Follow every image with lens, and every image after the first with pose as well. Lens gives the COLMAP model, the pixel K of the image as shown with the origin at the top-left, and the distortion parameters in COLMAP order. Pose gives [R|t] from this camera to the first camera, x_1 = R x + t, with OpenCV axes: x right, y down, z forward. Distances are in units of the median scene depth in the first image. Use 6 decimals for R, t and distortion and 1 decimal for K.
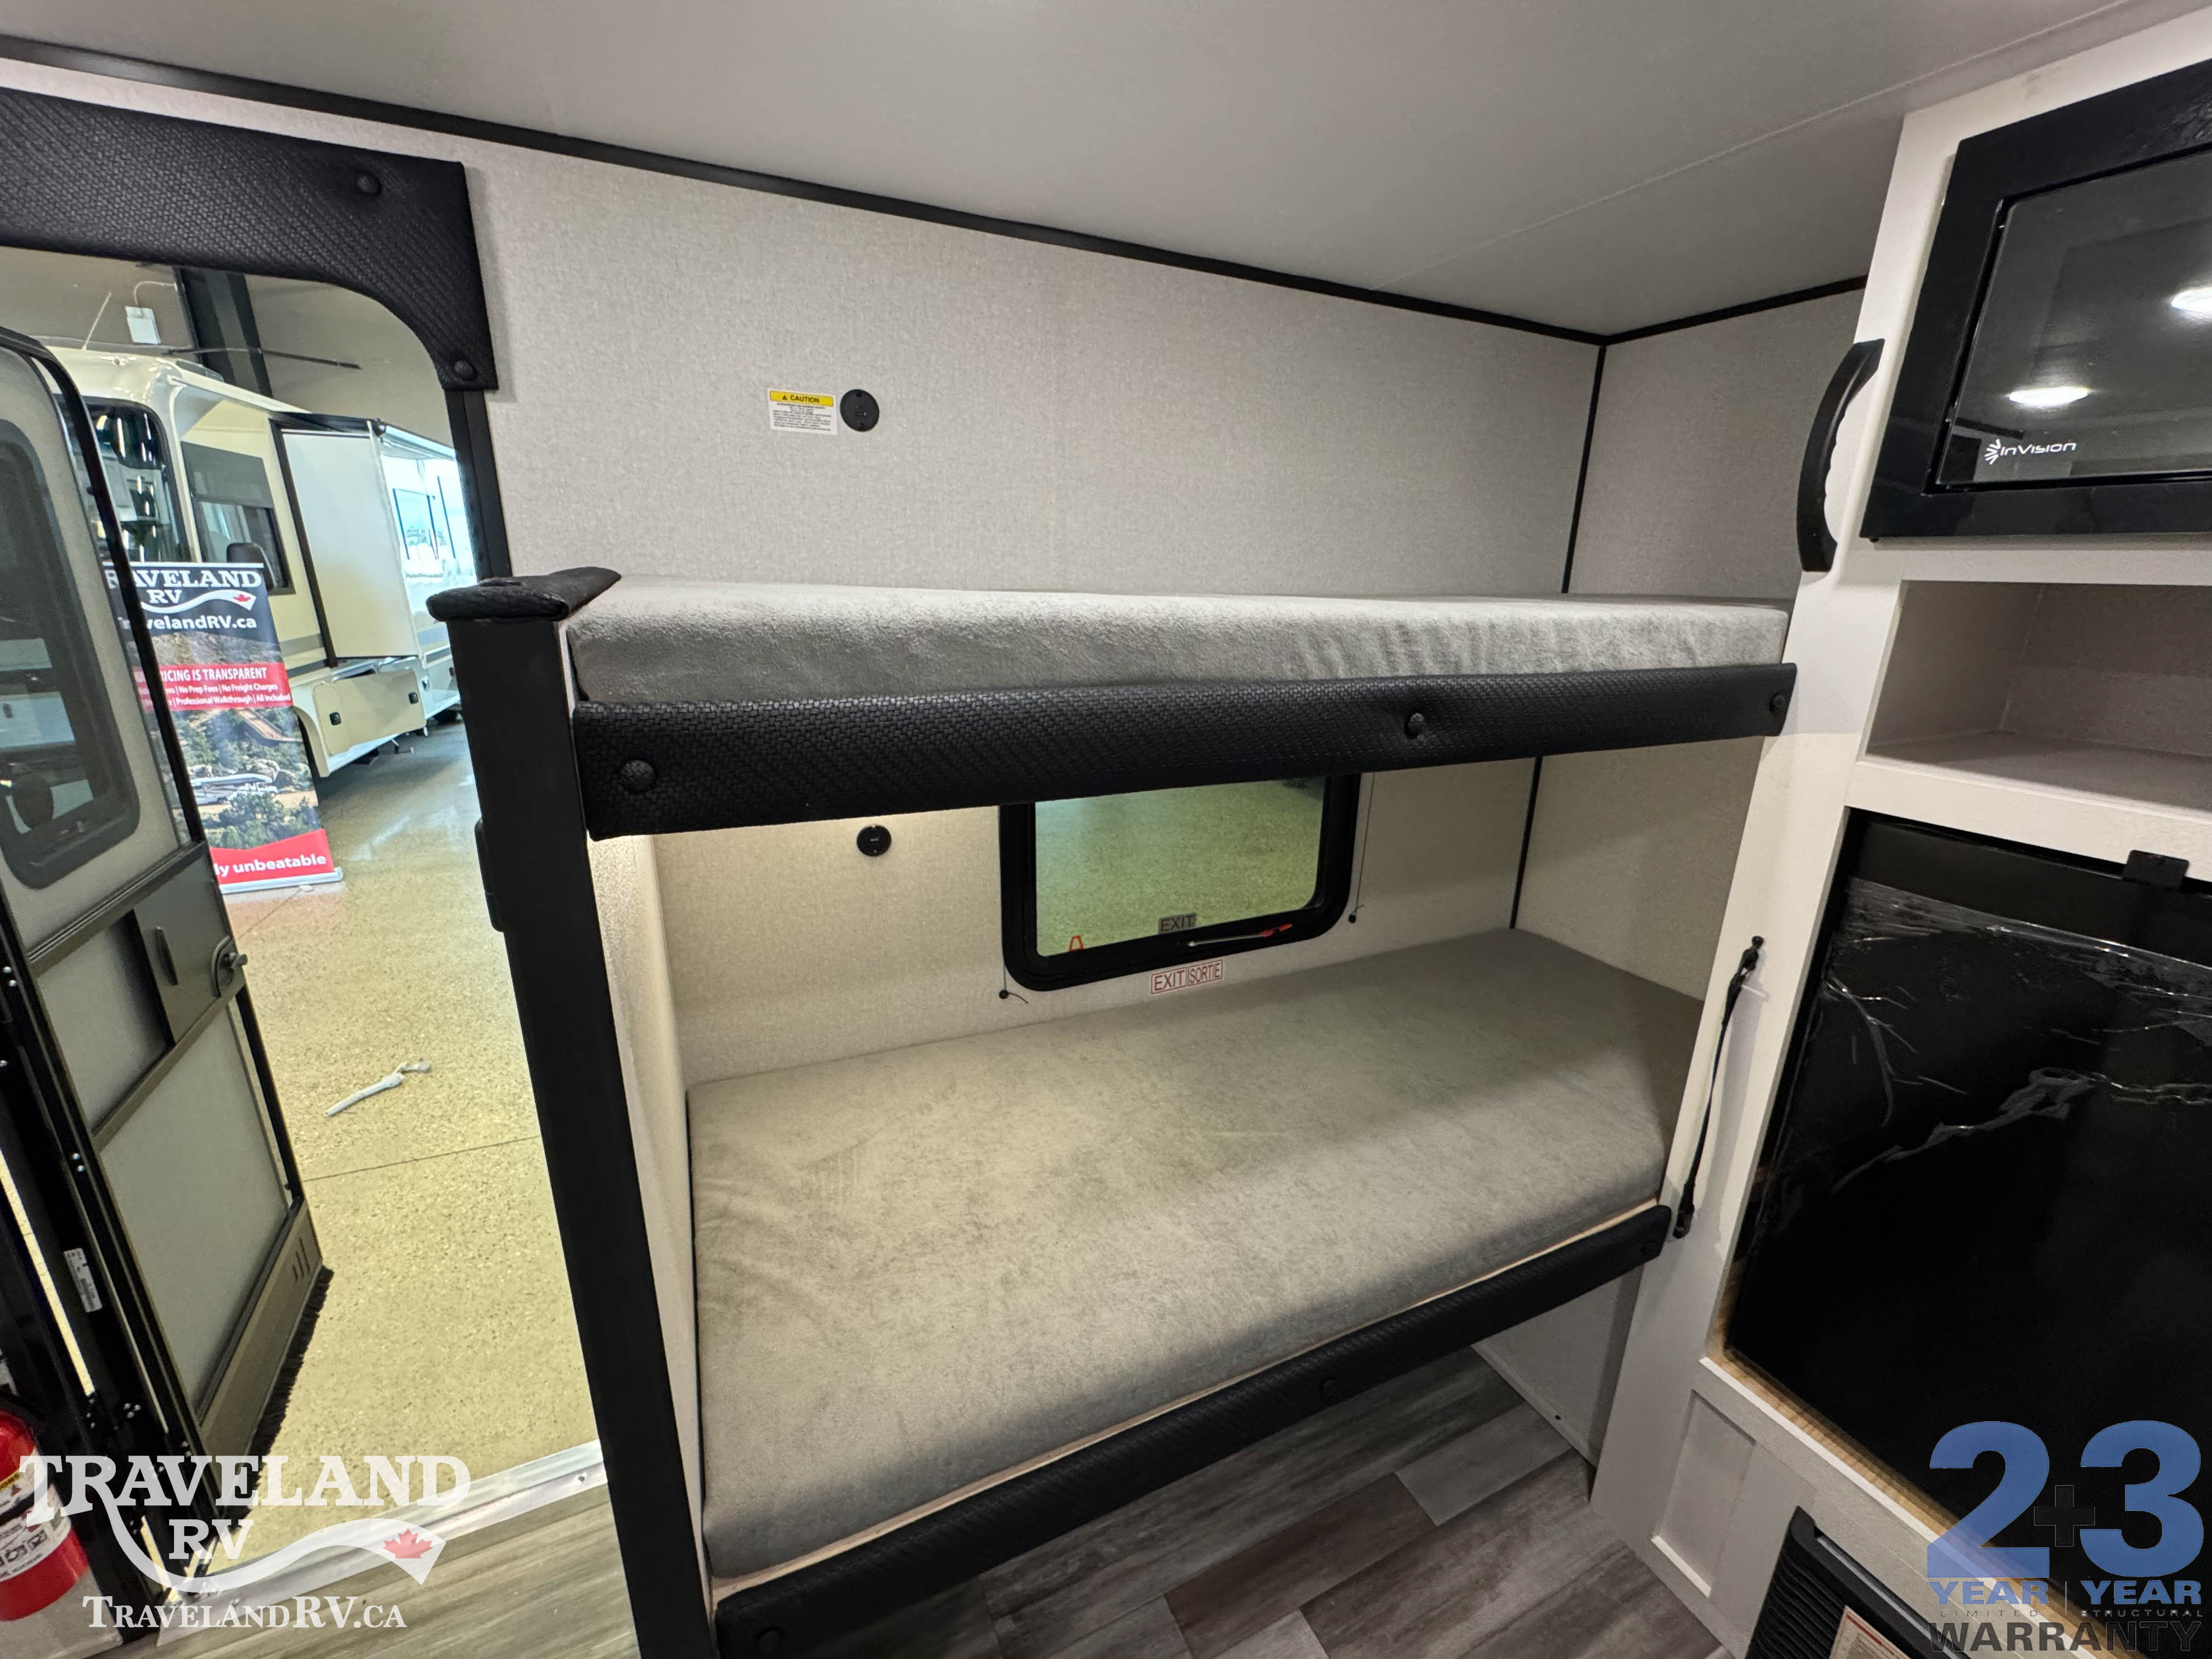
lens RADIAL K [[888.5, 0, 1106.0], [0, 888.5, 829.5], [0, 0, 1]] dist [-0.003101, 0.000059]
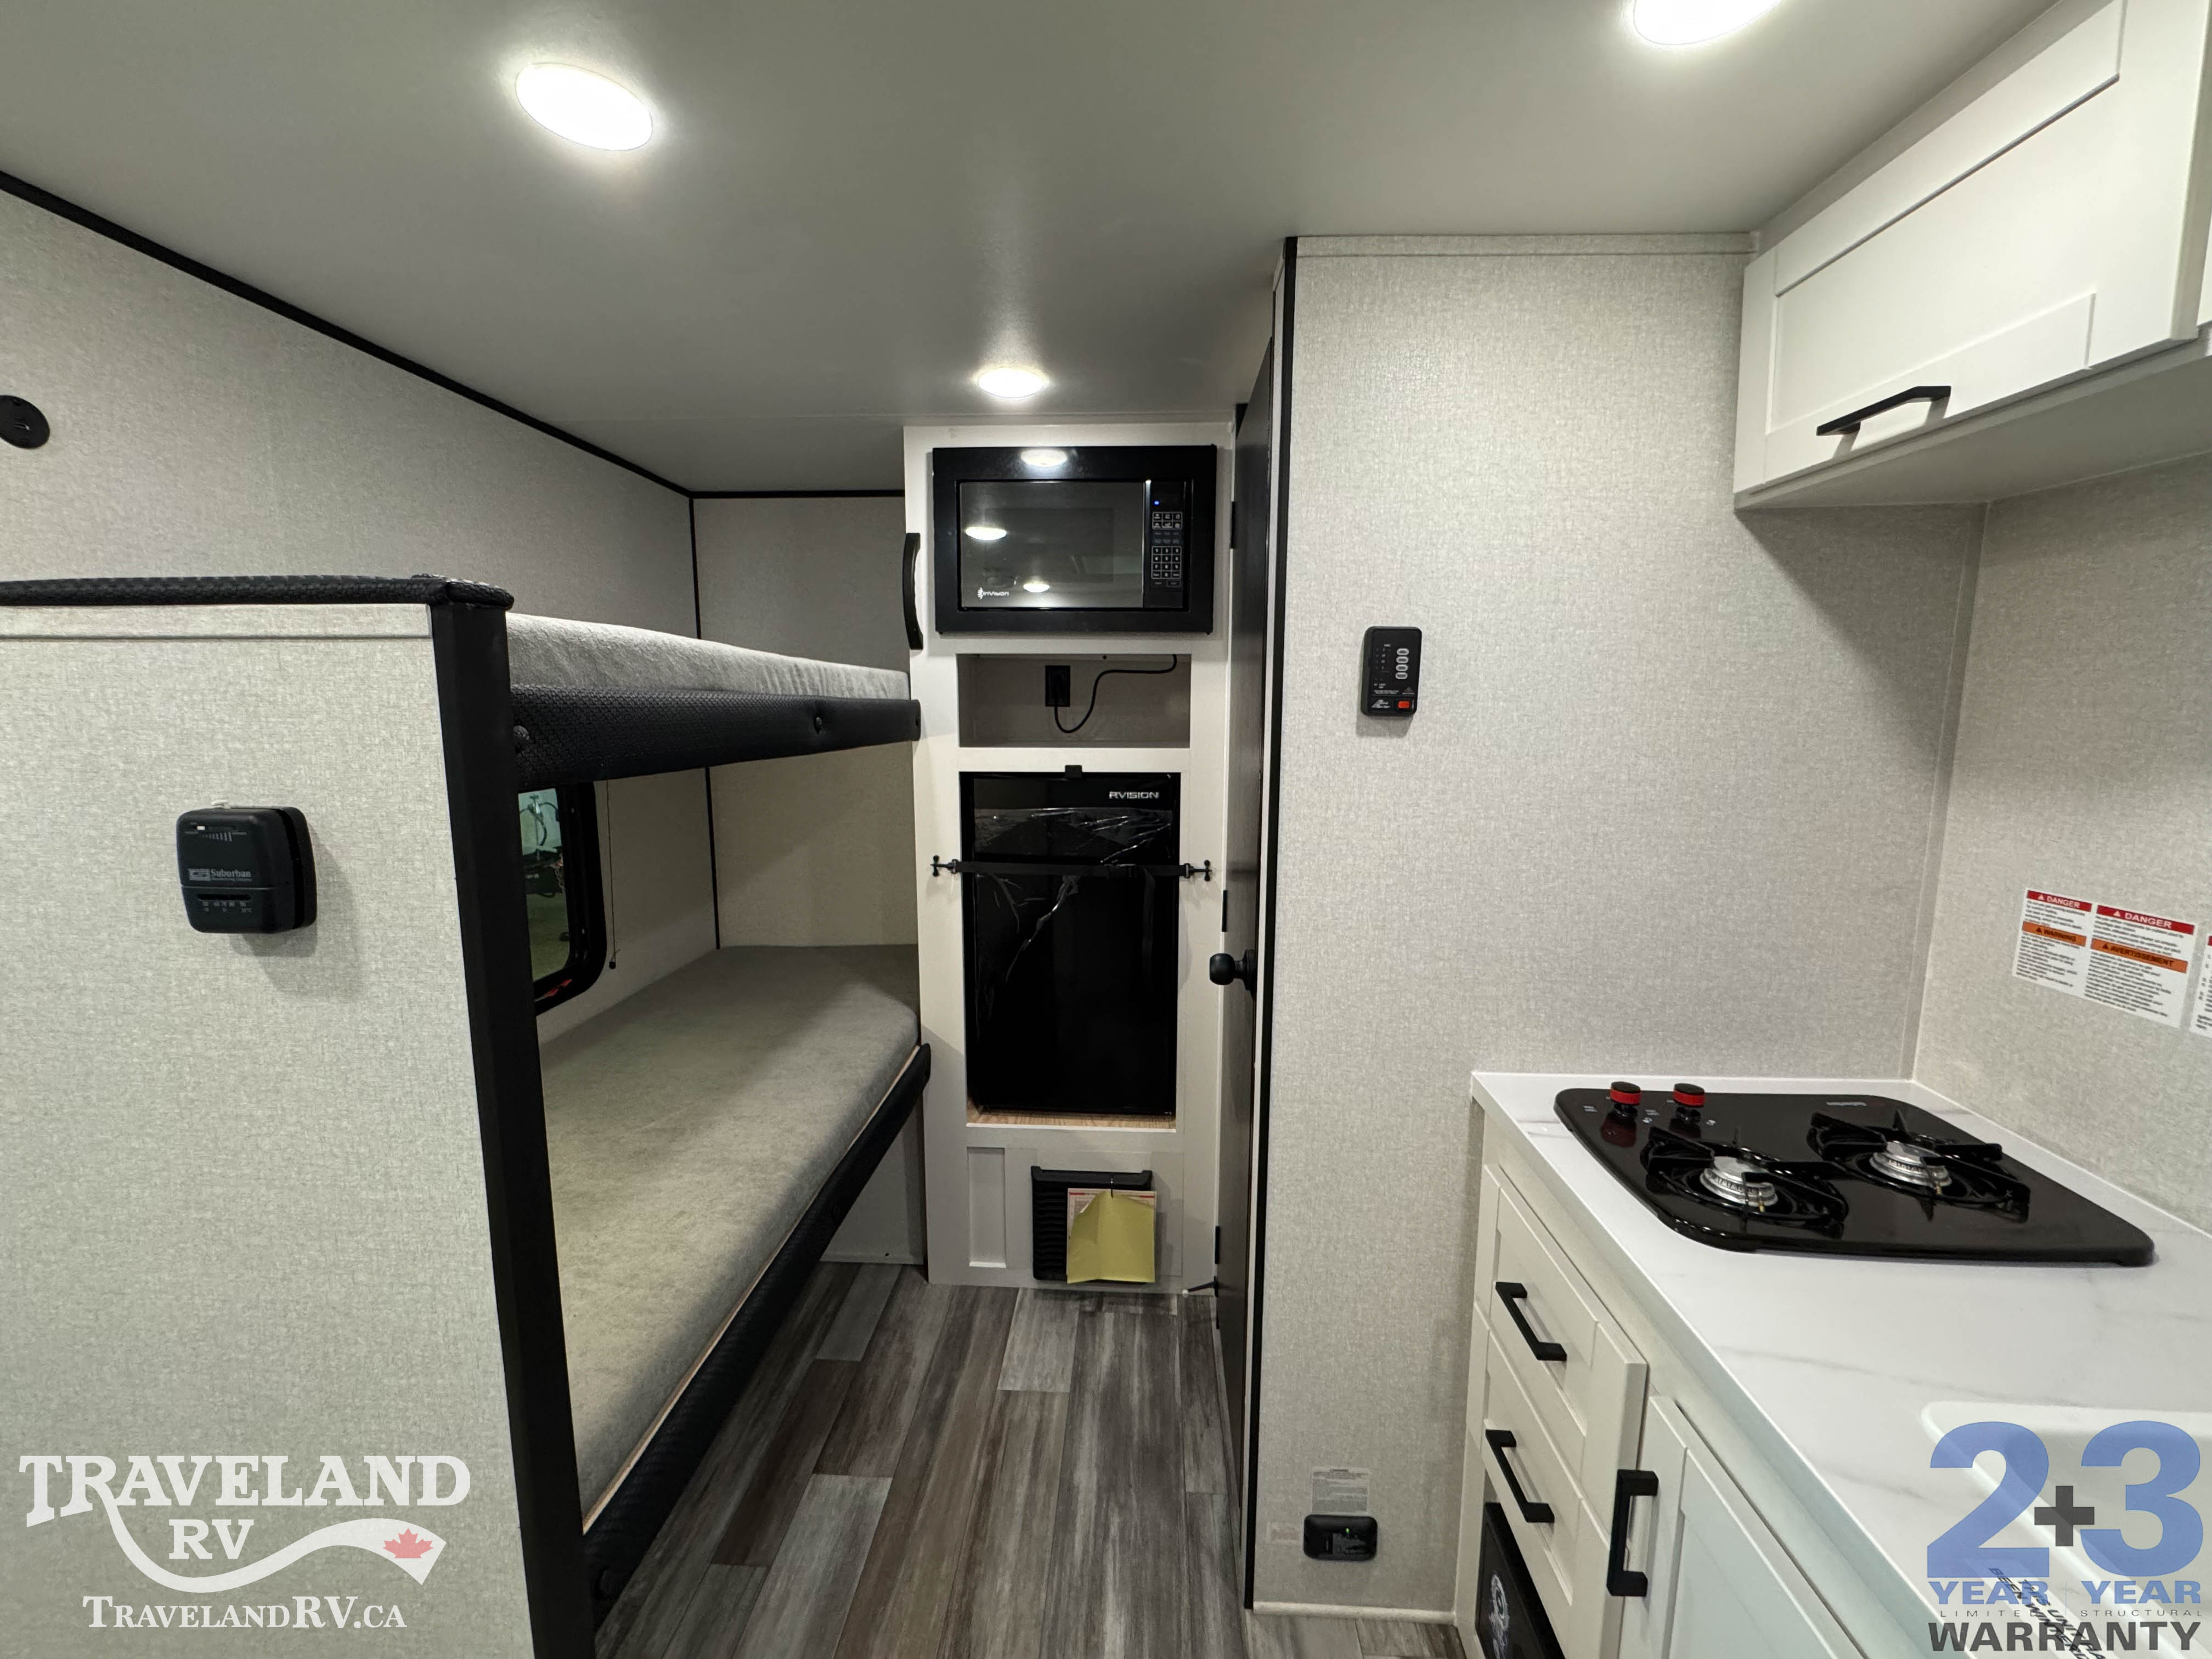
lens RADIAL K [[889.8, 0, 1106.0], [0, 889.8, 829.5], [0, 0, 1]] dist [-0.001735, 0.000049]
pose [[0.472644, -0.140967, 0.869906, -0.526543], [0.255375, 0.966676, 0.017896, 0.107903], [-0.843440, 0.213694, 0.492893, -0.126832]]
